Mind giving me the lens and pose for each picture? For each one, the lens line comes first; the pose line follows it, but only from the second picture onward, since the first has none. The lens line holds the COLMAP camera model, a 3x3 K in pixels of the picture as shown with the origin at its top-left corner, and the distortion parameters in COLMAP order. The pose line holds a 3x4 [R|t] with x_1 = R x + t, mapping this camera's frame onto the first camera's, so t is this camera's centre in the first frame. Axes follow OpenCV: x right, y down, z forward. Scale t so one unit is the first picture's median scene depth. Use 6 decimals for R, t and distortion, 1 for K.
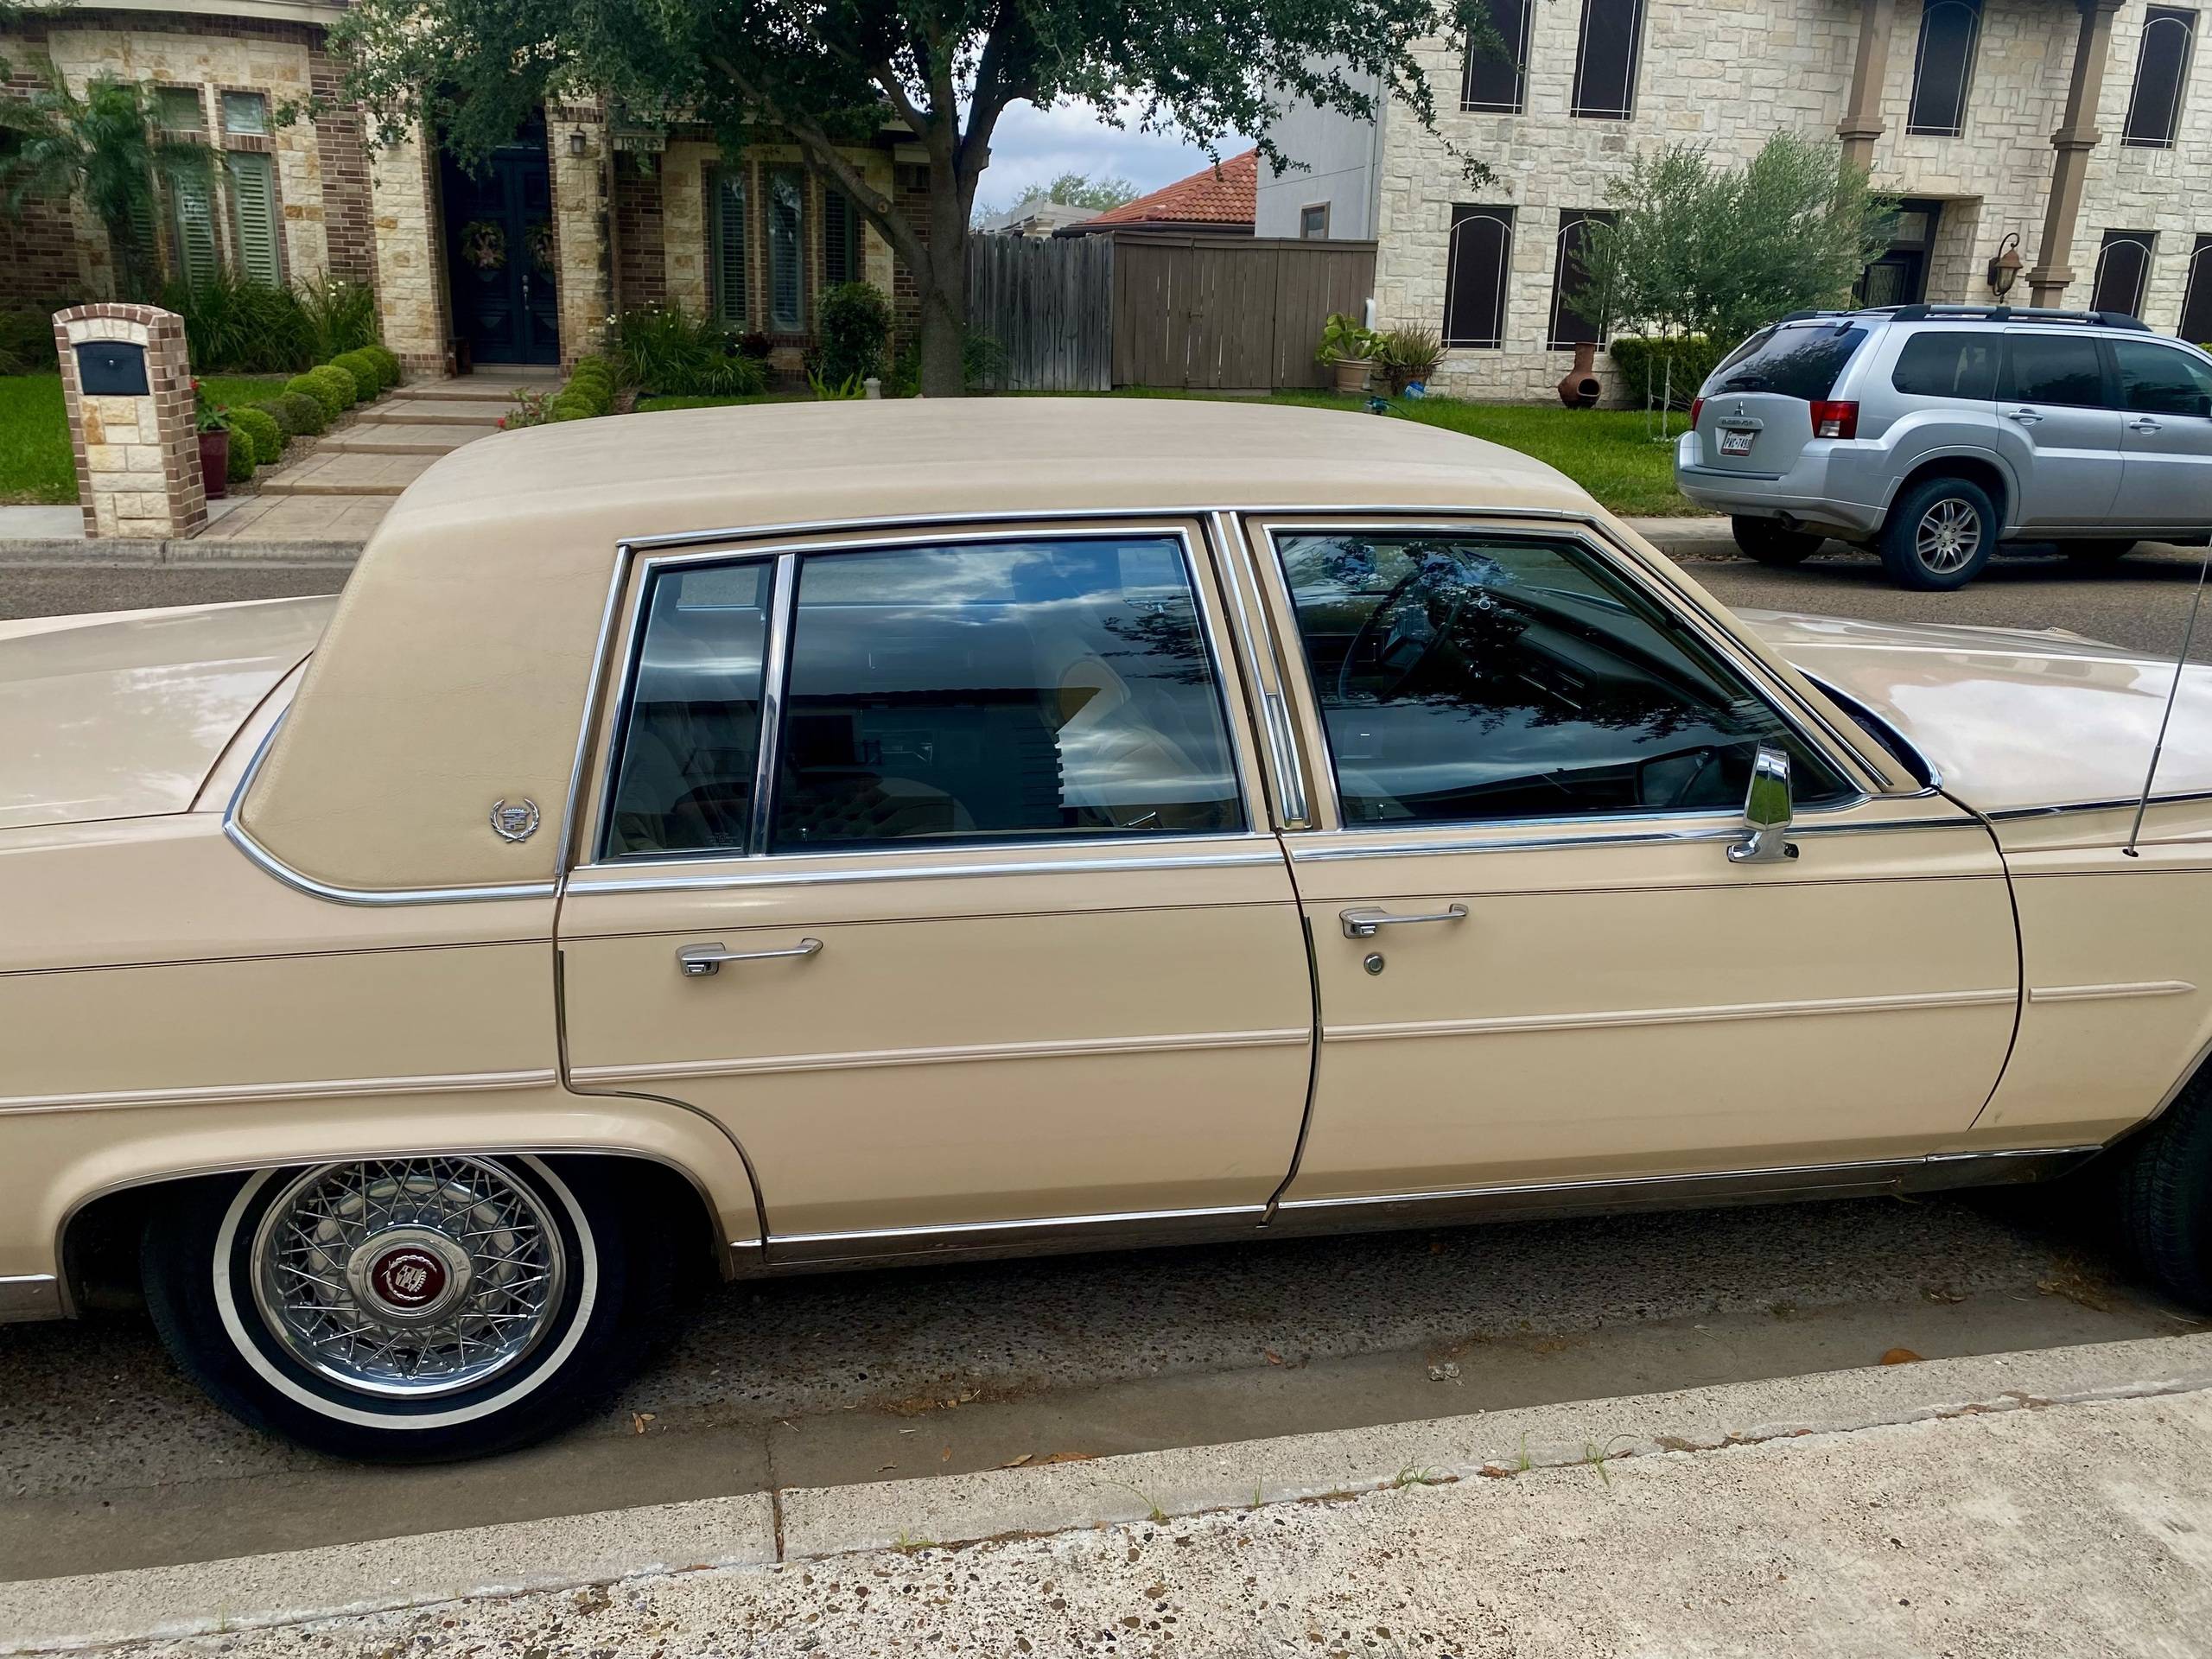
lens RADIAL K [[1681.0, 0, 1098.0], [0, 1681.0, 824.9], [0, 0, 1]] dist [0.023490, -0.021490]
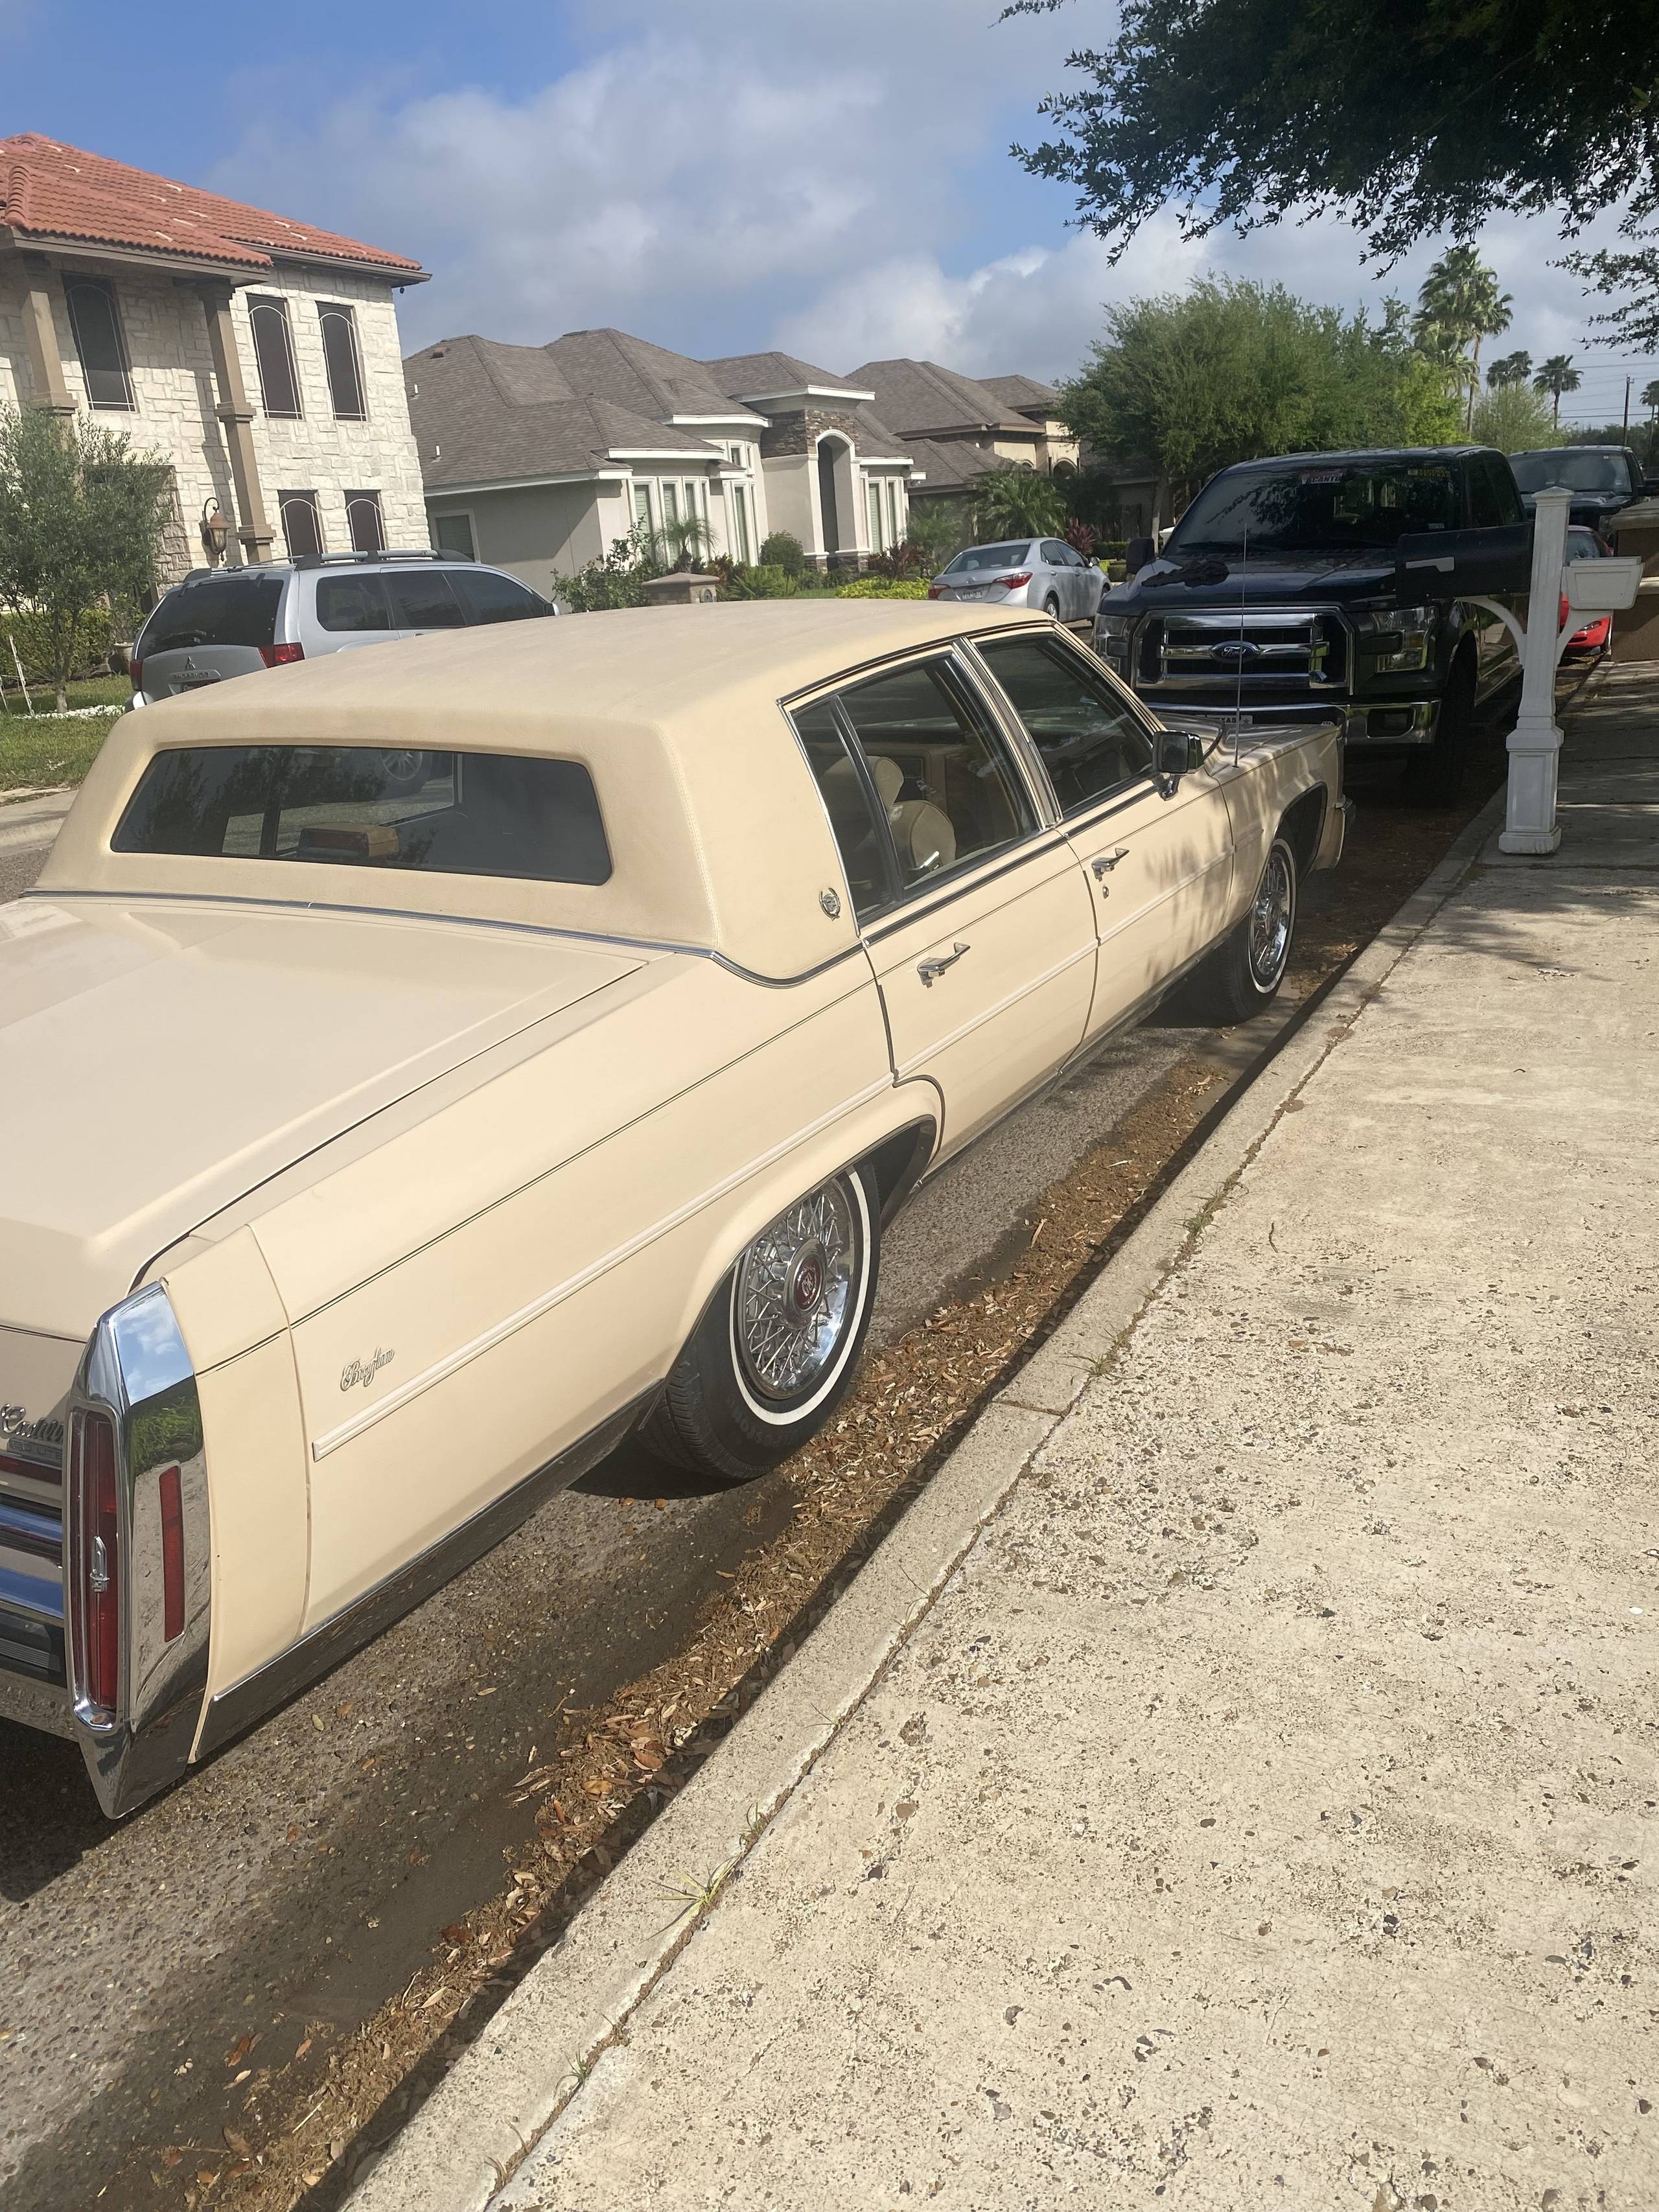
lens RADIAL K [[1680.9, 0, 842.1], [0, 1680.9, 1055.4], [0, 0, 1]] dist [0.023490, -0.021490]
pose [[0.622026, -0.291531, 0.726701, -0.181941], [0.309178, 0.944133, 0.114115, -0.007968], [-0.719370, 0.153697, 0.677410, 0.023044]]
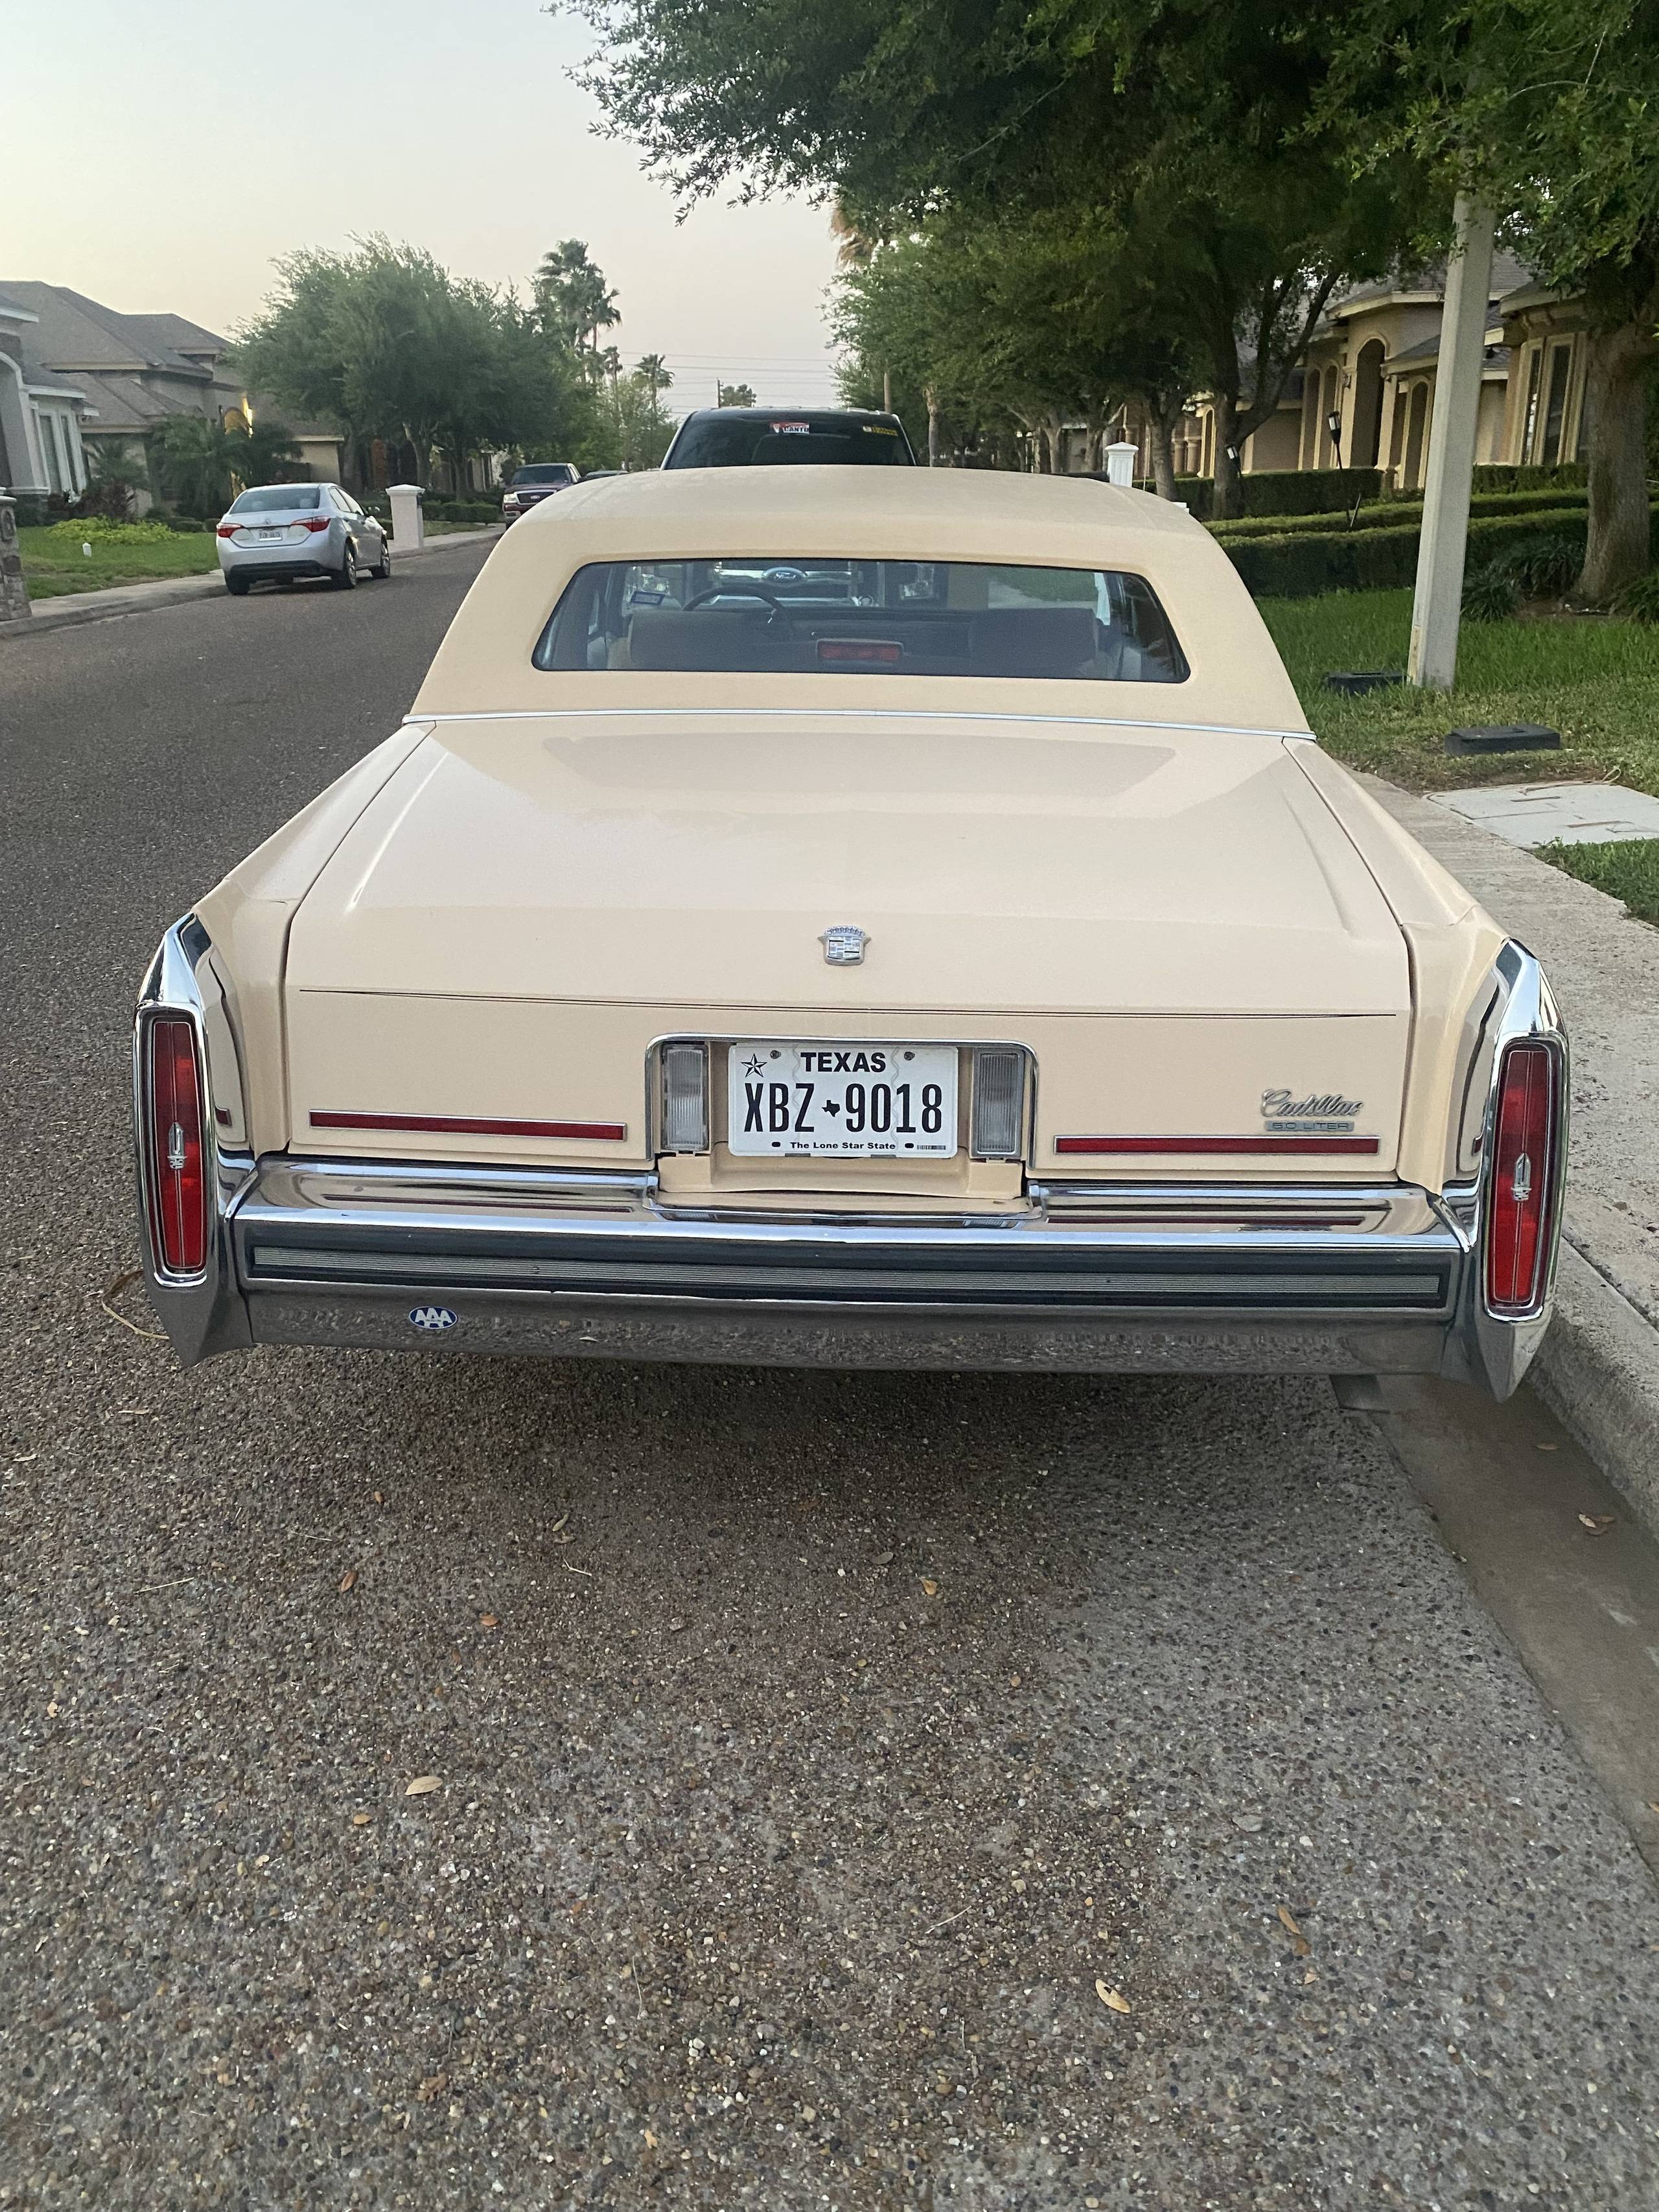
lens RADIAL K [[1680.9, 0, 791.7], [0, 1680.9, 1097.1], [0, 0, 1]] dist [0.023490, -0.021490]
pose [[0.211813, -0.359690, 0.908712, -0.306848], [0.299164, 0.909038, 0.290087, -0.041717], [-0.930396, 0.210410, 0.300153, 0.157480]]
